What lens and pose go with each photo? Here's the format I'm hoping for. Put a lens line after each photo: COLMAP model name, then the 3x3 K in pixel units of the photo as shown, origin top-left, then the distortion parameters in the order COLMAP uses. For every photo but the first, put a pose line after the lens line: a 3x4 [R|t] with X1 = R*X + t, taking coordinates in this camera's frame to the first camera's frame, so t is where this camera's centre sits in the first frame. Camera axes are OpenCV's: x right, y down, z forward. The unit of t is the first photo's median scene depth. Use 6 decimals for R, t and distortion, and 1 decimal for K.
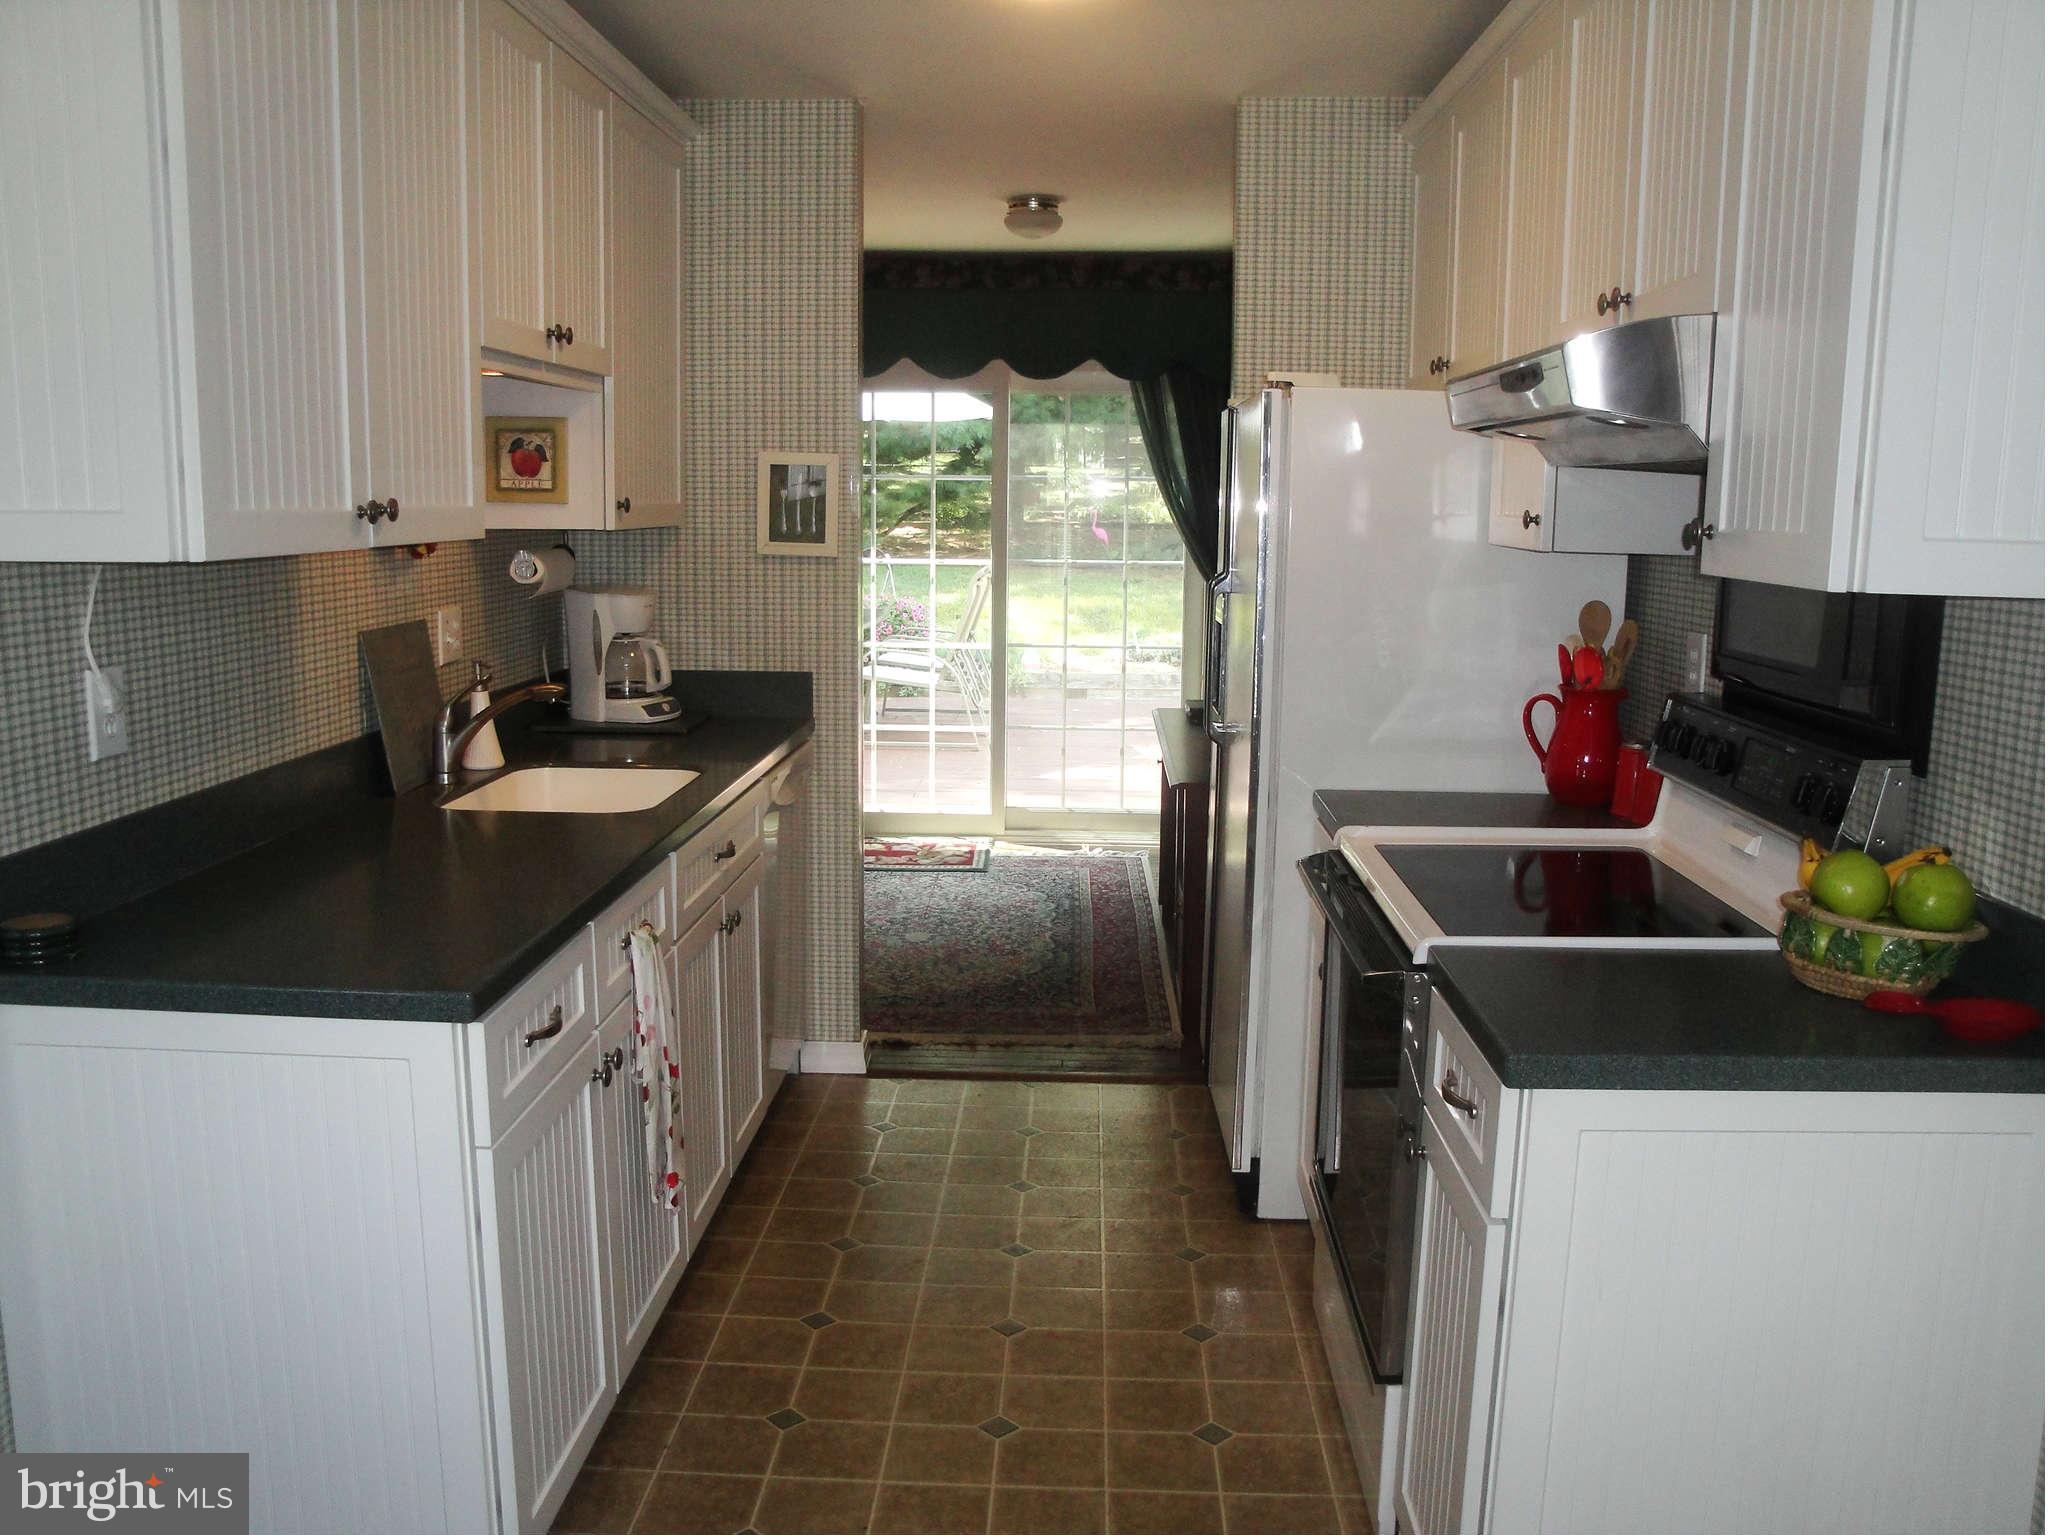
lens RADIAL K [[1696.4, 0, 1021.6], [0, 1696.4, 773.9], [0, 0, 1]] dist [-0.174993, 0.161504]
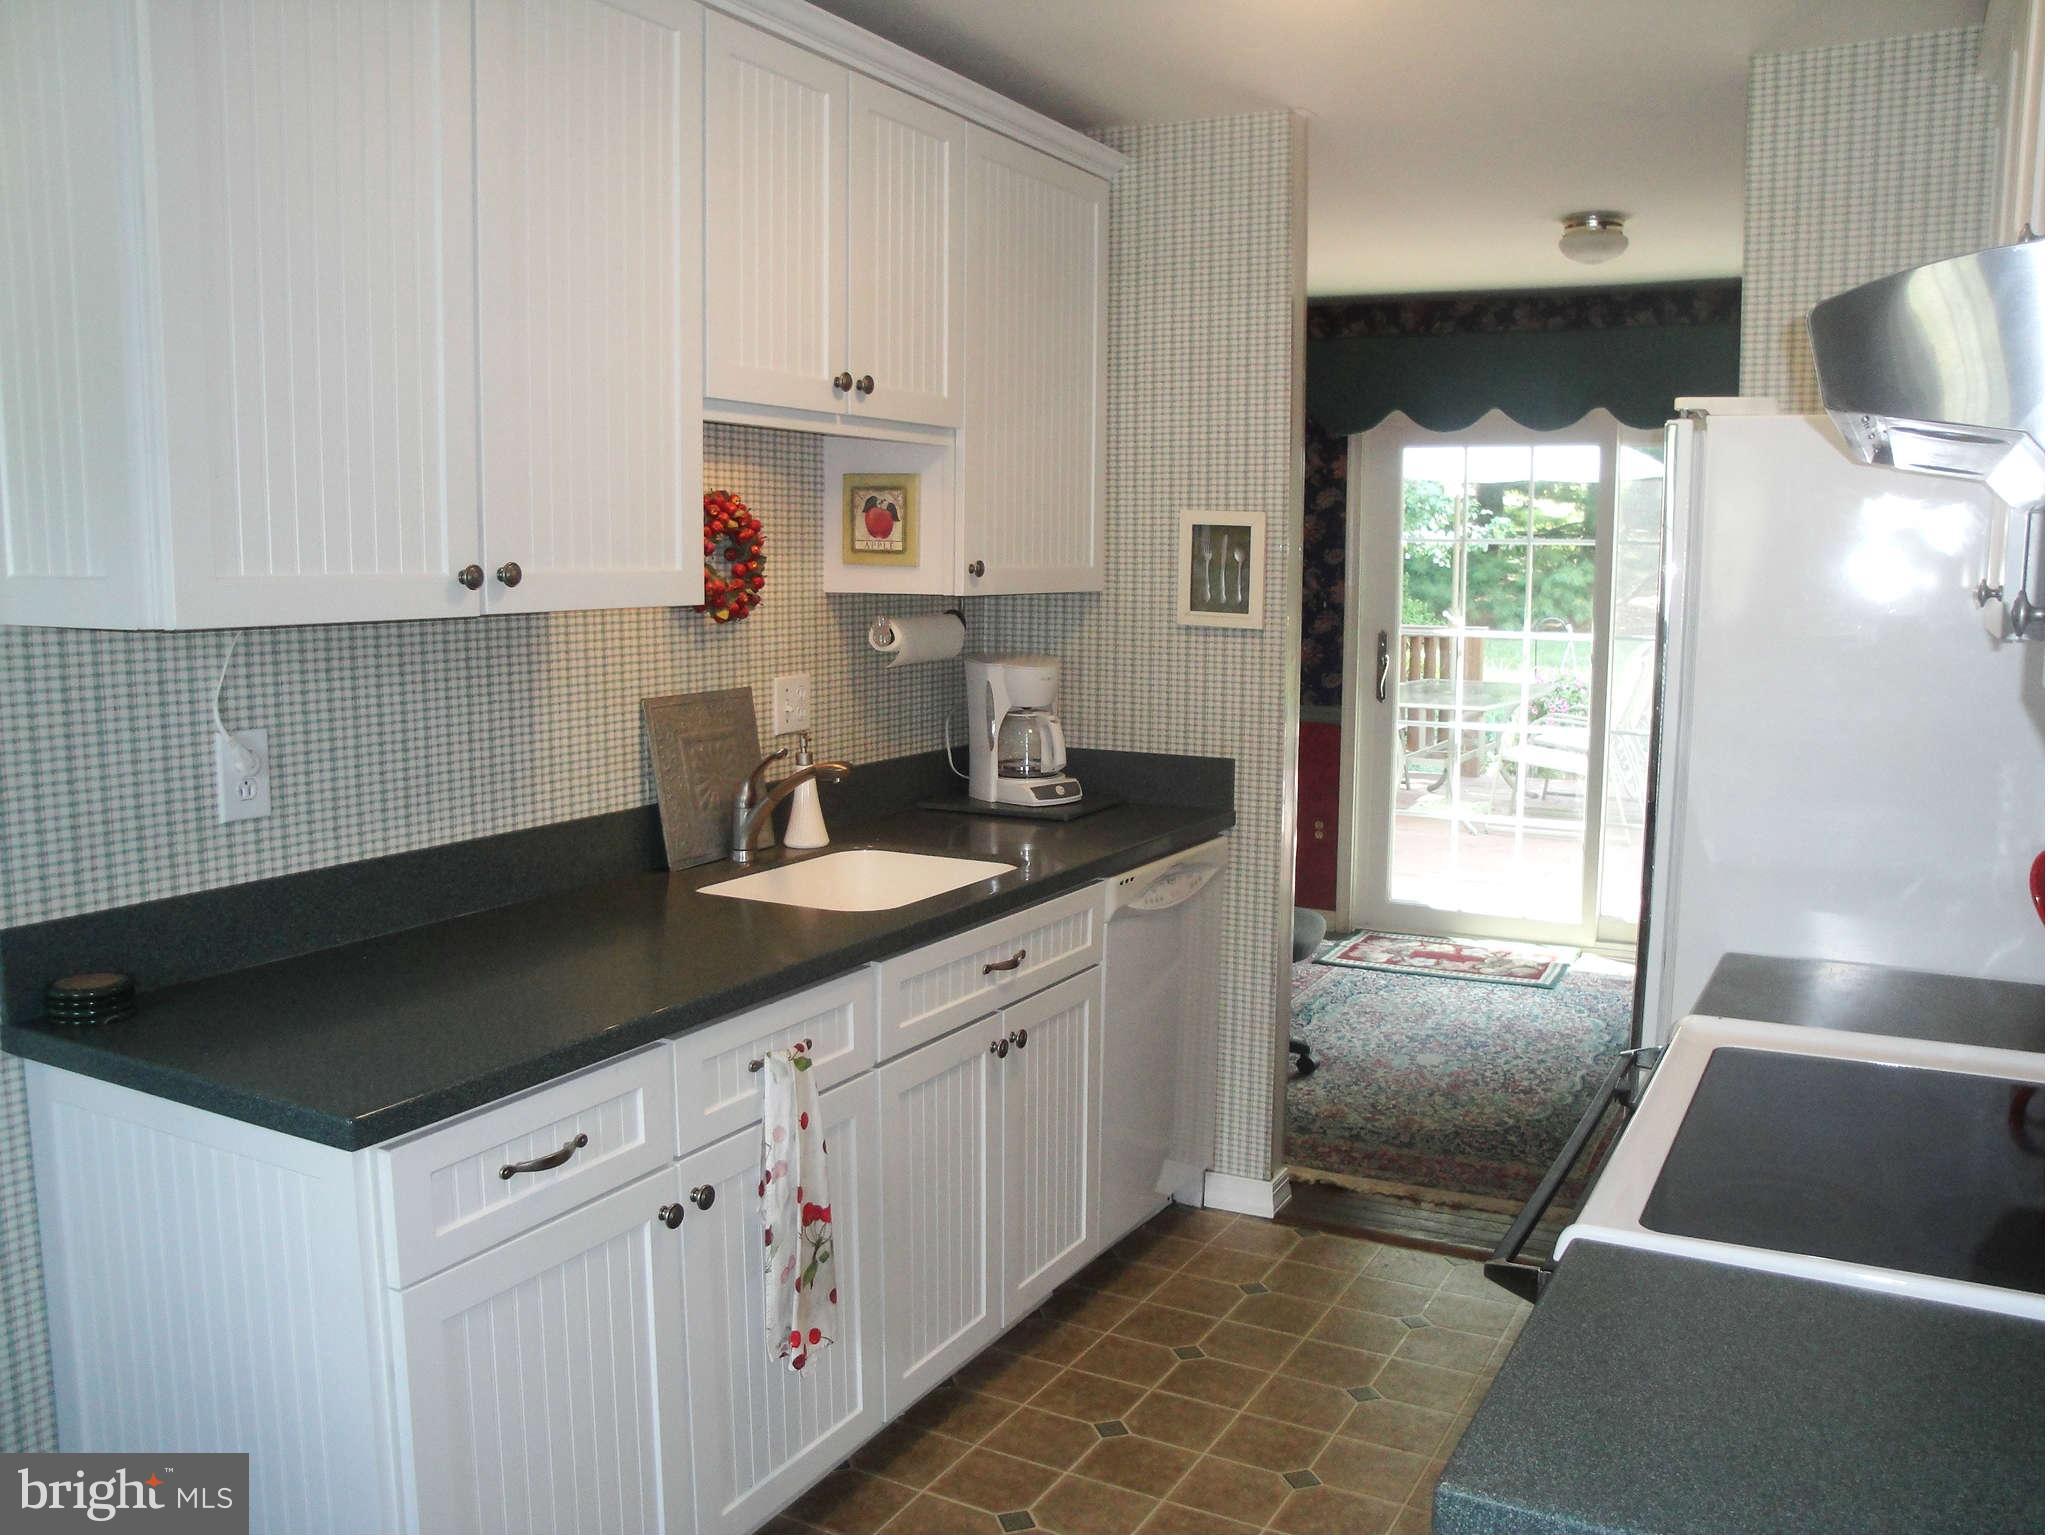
lens RADIAL K [[1696.4, 0, 1021.6], [0, 1696.4, 773.9], [0, 0, 1]] dist [-0.174993, 0.161504]
pose [[0.898709, 0.050278, -0.435654, 0.171695], [-0.066656, 0.997525, -0.022381, -0.026680], [0.433450, 0.049152, 0.899836, 0.165848]]
